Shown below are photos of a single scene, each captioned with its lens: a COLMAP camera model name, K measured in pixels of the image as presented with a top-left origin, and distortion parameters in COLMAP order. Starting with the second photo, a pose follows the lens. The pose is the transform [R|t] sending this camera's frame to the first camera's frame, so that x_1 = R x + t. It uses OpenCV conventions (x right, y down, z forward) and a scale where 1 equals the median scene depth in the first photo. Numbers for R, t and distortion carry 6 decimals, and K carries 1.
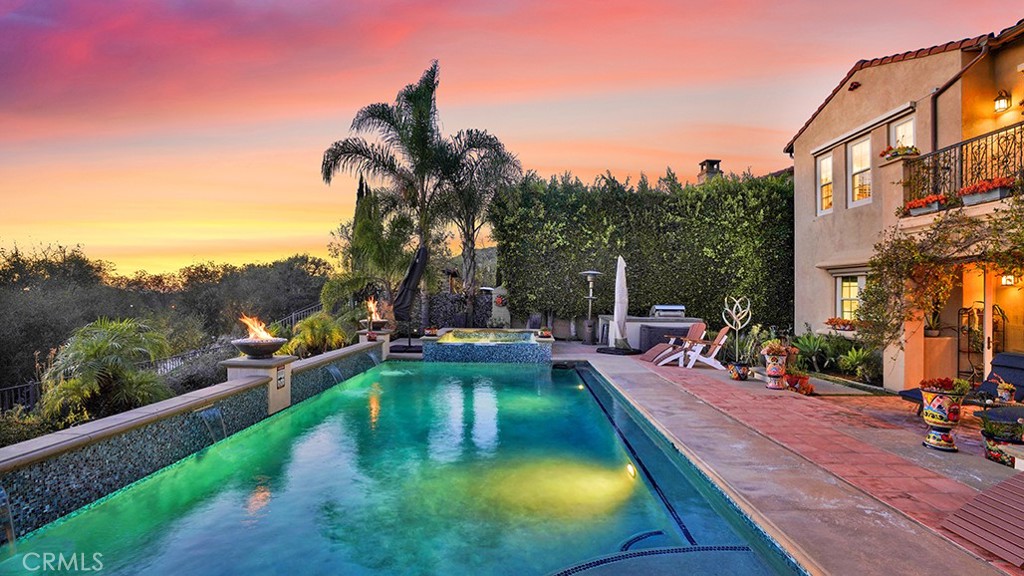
lens RADIAL K [[483.3, 0, 510.0], [0, 483.3, 289.0], [0, 0, 1]] dist [-0.067580, 0.029272]
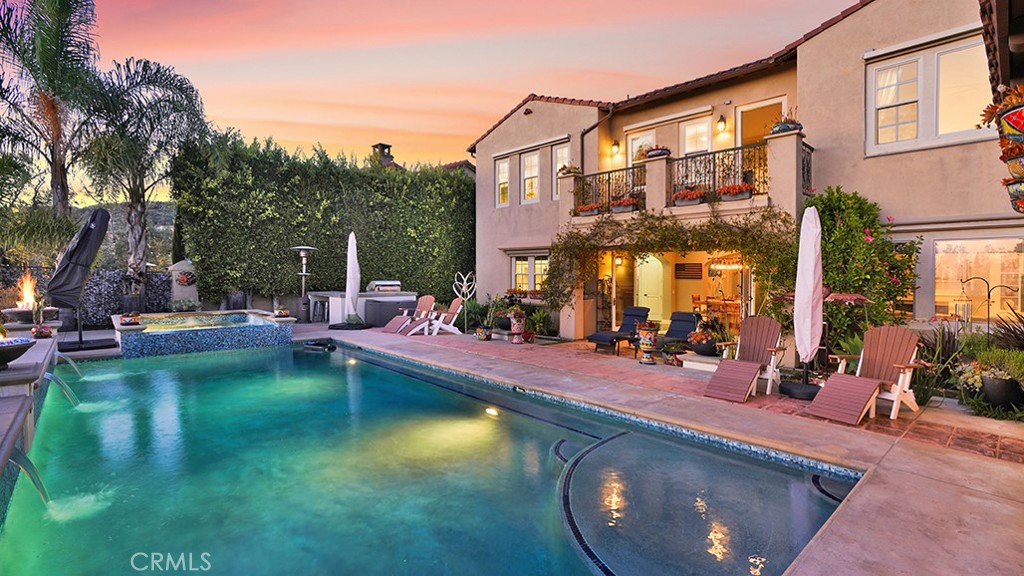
lens RADIAL K [[487.6, 0, 511.9], [0, 487.6, 265.1], [0, 0, 1]] dist [-0.033733, 0.030986]
pose [[0.743256, 0.005974, 0.668980, -0.211201], [-0.006072, 0.999979, -0.002184, -0.000308], [-0.668979, -0.002438, 0.743277, 0.013651]]
